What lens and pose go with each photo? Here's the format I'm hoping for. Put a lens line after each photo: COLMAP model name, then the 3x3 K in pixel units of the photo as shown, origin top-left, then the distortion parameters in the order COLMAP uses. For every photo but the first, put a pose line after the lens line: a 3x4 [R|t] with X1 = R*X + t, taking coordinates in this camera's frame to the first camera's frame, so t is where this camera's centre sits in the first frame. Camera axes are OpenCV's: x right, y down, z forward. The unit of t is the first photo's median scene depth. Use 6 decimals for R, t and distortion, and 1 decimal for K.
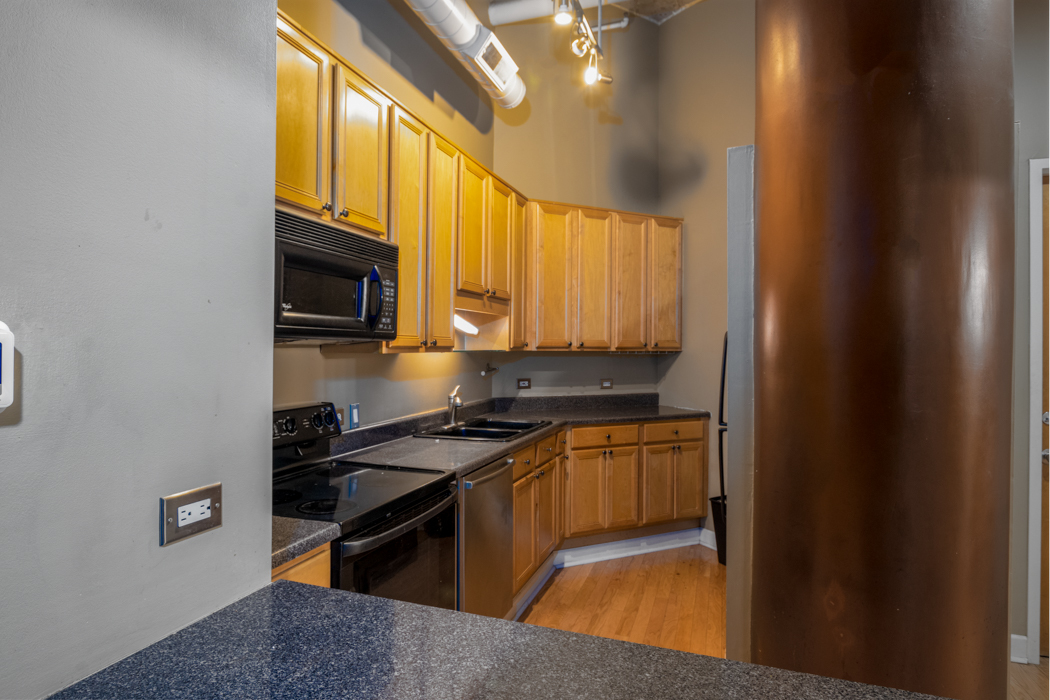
lens RADIAL K [[601.4, 0, 518.8], [0, 601.4, 343.9], [0, 0, 1]] dist [-0.028214, 0.000996]
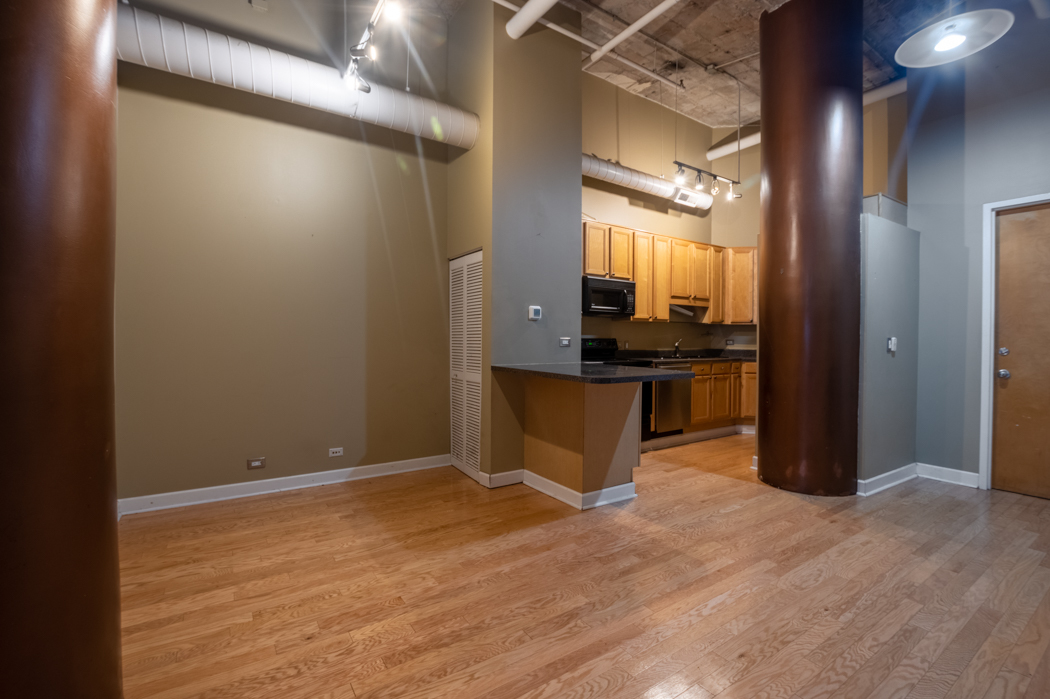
lens RADIAL K [[460.1, 0, 520.1], [0, 460.1, 344.7], [0, 0, 1]] dist [-0.033431, 0.004968]
pose [[0.791217, 0.002355, -0.611531, 0.420858], [0.002866, 0.999967, 0.007559, 0.068875], [0.611529, -0.007733, 0.791185, -0.638982]]
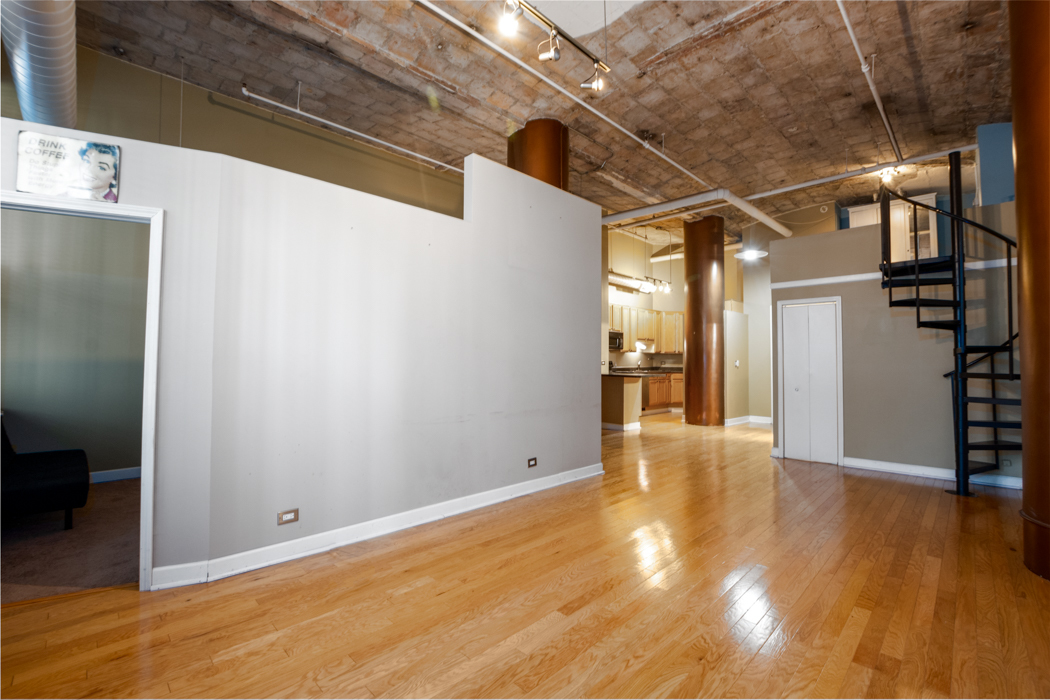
lens RADIAL K [[460.1, 0, 520.1], [0, 460.1, 345.2], [0, 0, 1]] dist [-0.033431, 0.004968]
pose [[0.895914, -0.018731, -0.443832, 0.504958], [0.003137, 0.999353, -0.035843, 0.063698], [0.444216, 0.030720, 0.895393, -1.970108]]
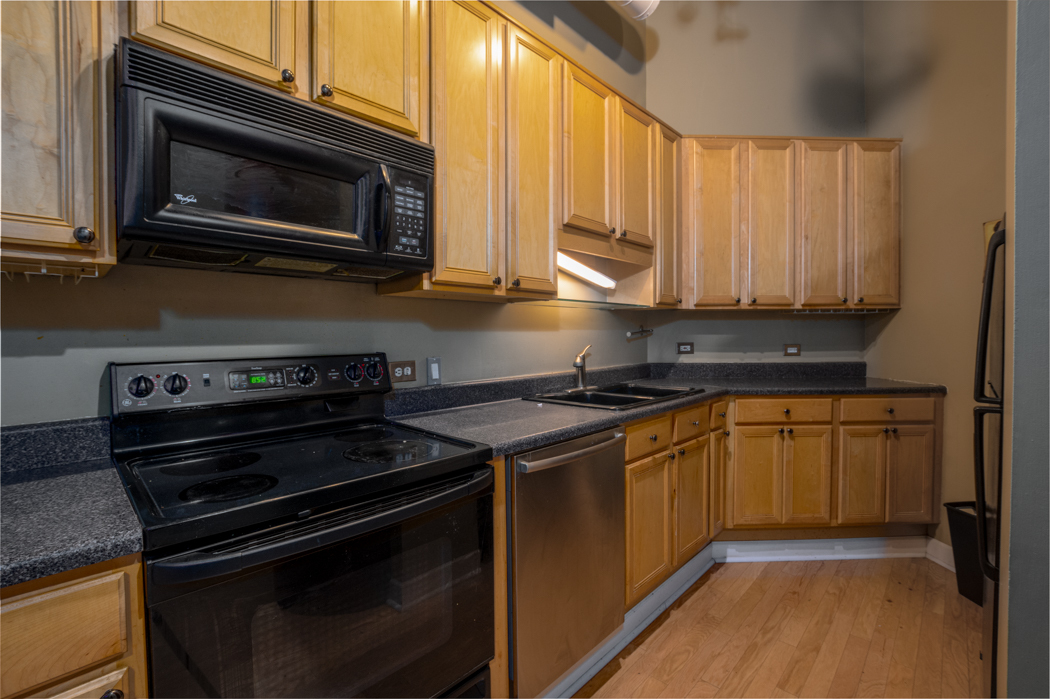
lens RADIAL K [[460.1, 0, 520.1], [0, 460.1, 344.7], [0, 0, 1]] dist [-0.033431, 0.004968]
pose [[0.904054, -0.003246, -0.427405, 0.088994], [0.014717, 0.999615, 0.023539, 0.046381], [0.427164, -0.027570, 0.903754, 0.307665]]
